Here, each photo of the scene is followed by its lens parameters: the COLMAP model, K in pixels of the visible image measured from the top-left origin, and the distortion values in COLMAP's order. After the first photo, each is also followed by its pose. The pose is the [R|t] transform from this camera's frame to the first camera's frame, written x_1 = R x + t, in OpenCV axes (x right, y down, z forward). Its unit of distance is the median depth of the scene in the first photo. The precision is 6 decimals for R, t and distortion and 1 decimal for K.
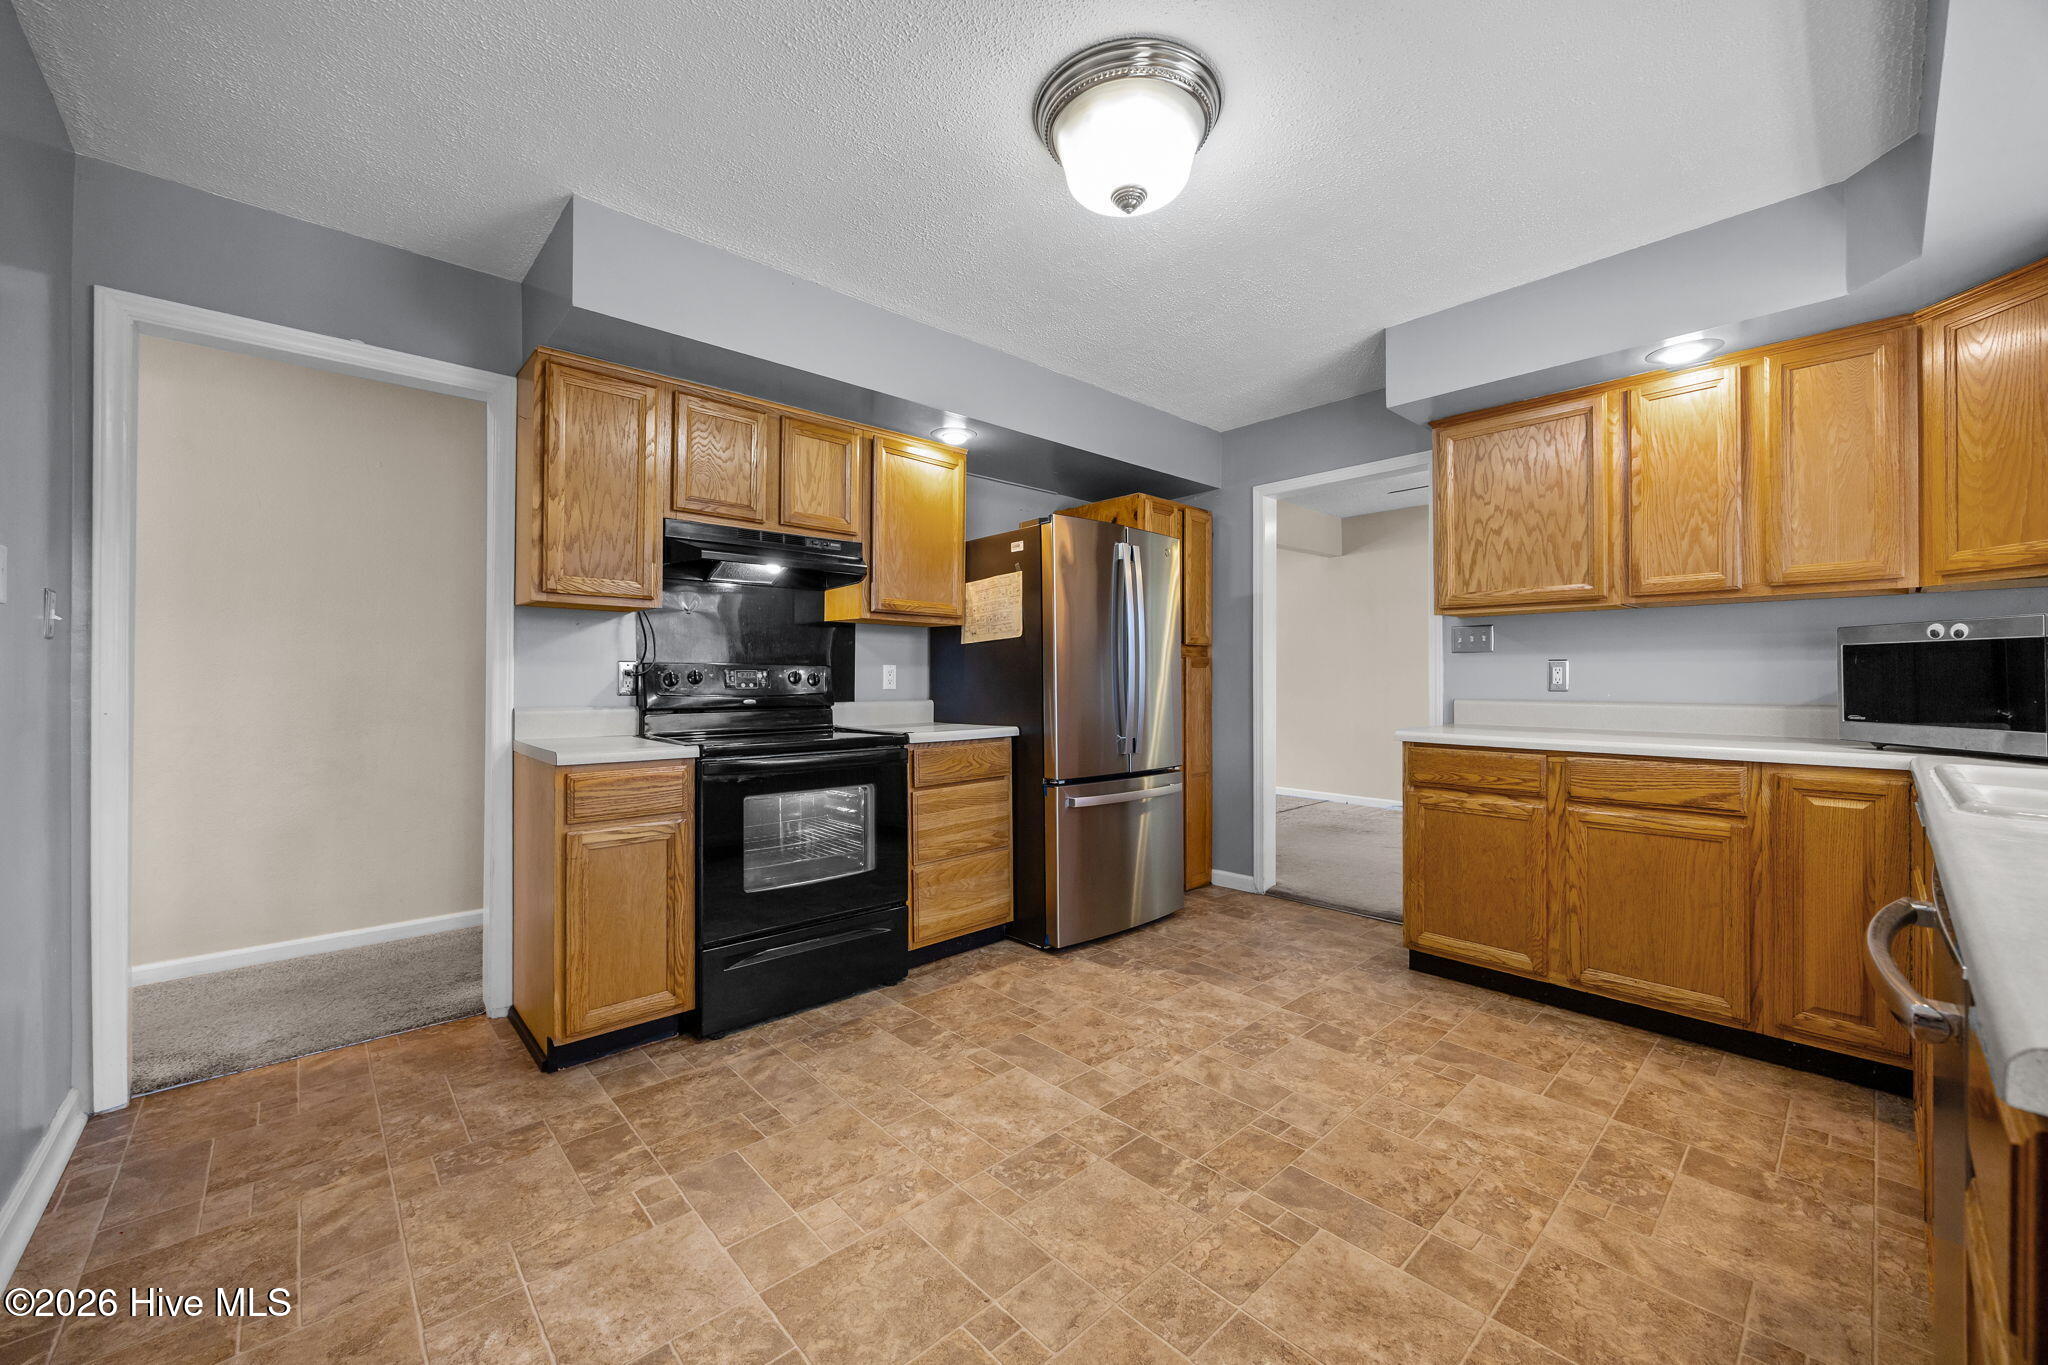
lens RADIAL K [[782.2, 0, 1024.0], [0, 782.2, 682.5], [0, 0, 1]] dist [-0.001781, -0.000104]
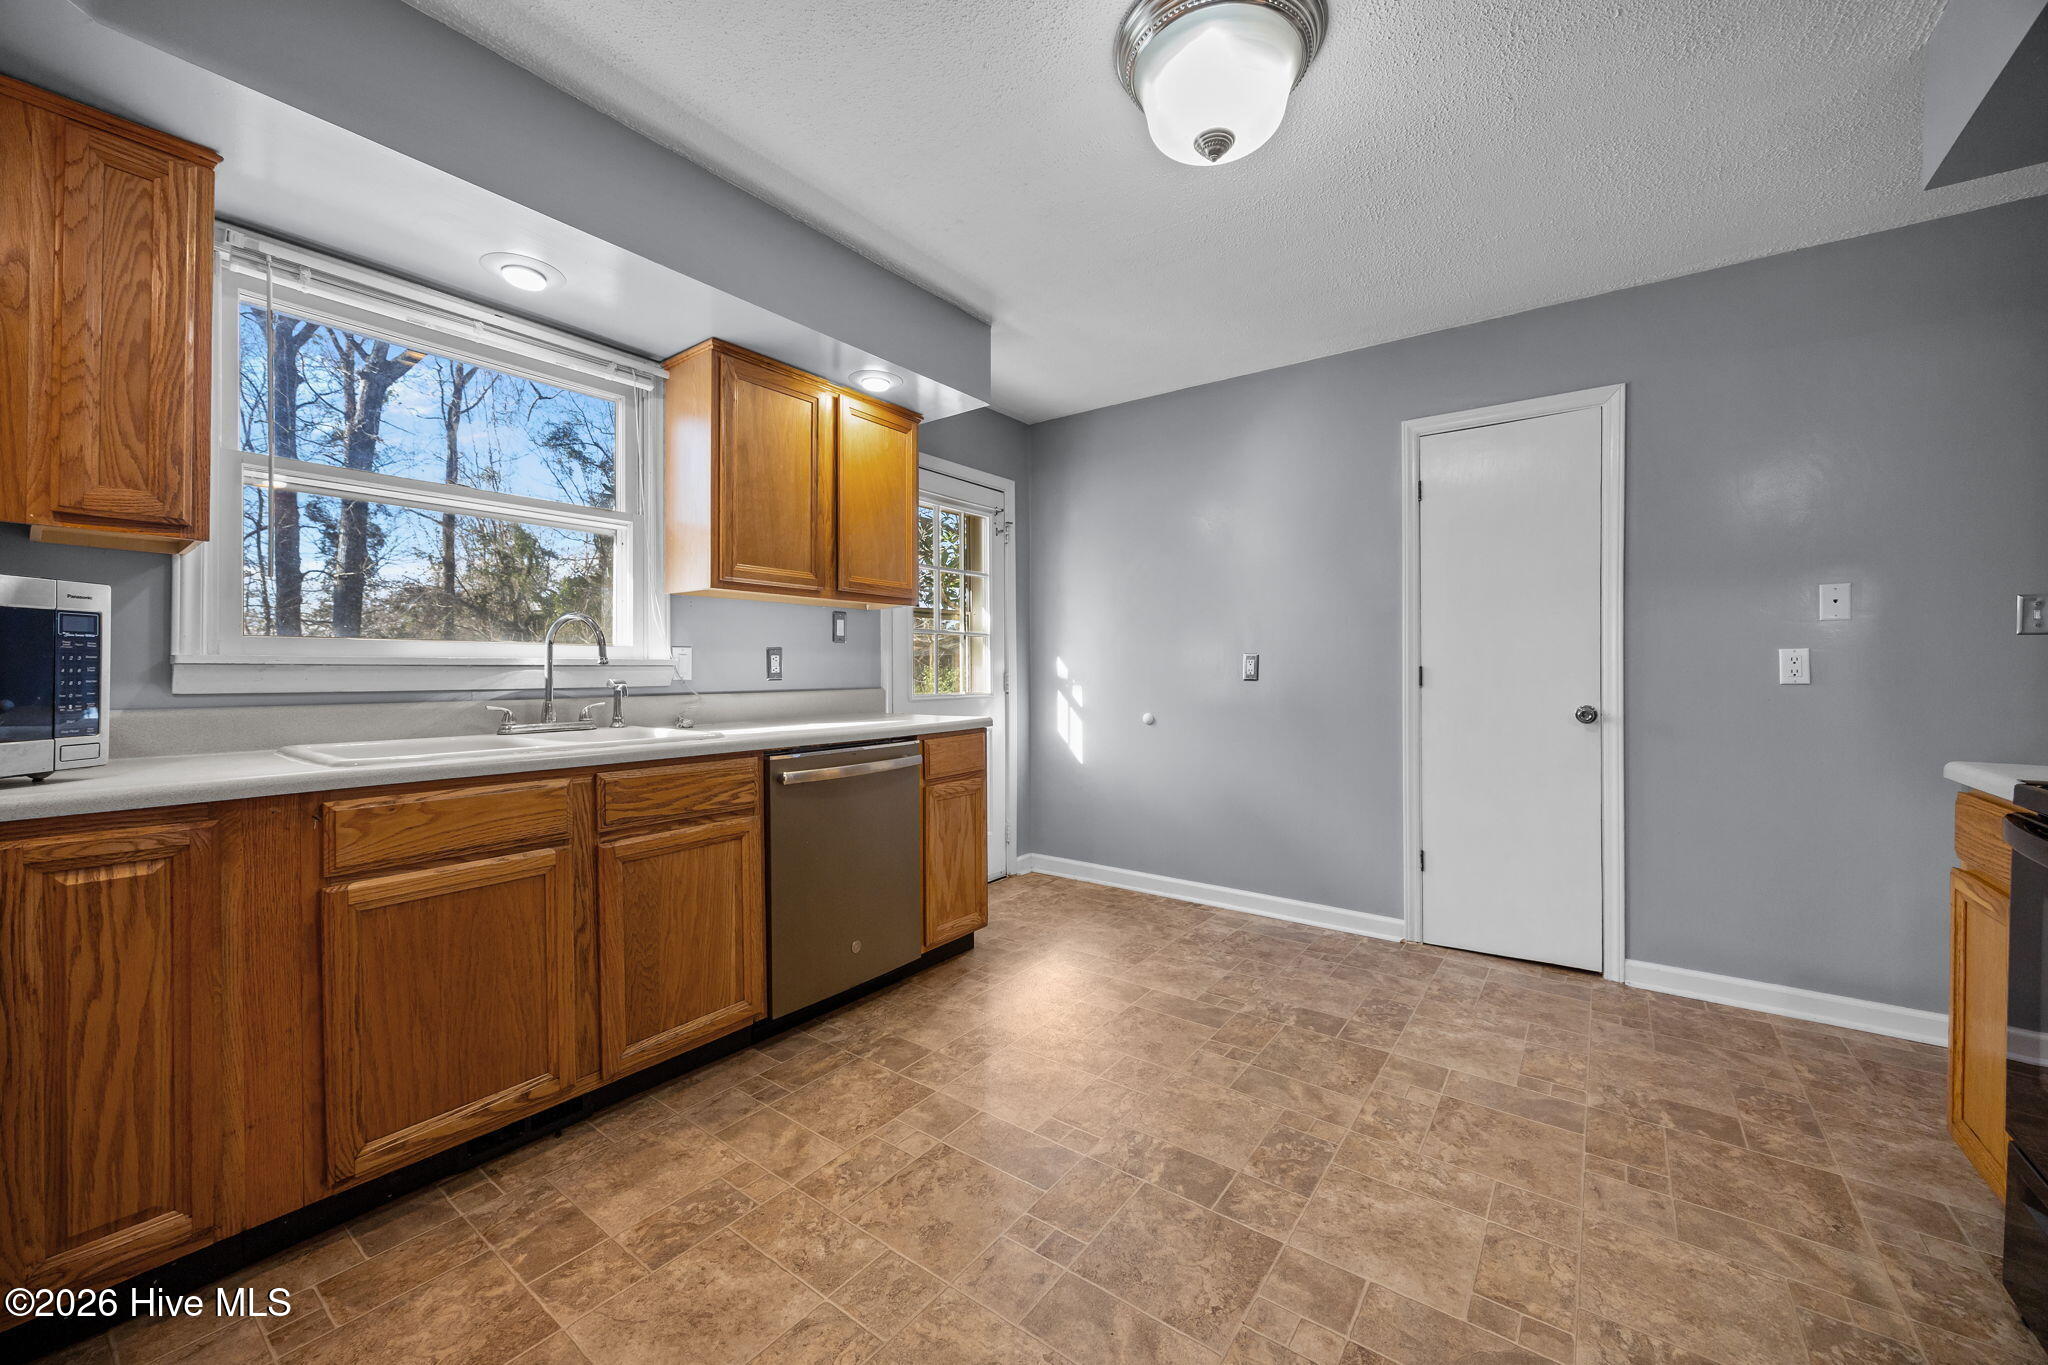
lens RADIAL K [[782.2, 0, 1024.0], [0, 782.2, 682.5], [0, 0, 1]] dist [-0.001781, -0.000104]
pose [[-0.983169, 0.006944, -0.182567, 0.521875], [0.002964, 0.999752, 0.022066, -0.006808], [0.182675, 0.021153, -0.982946, 1.856138]]
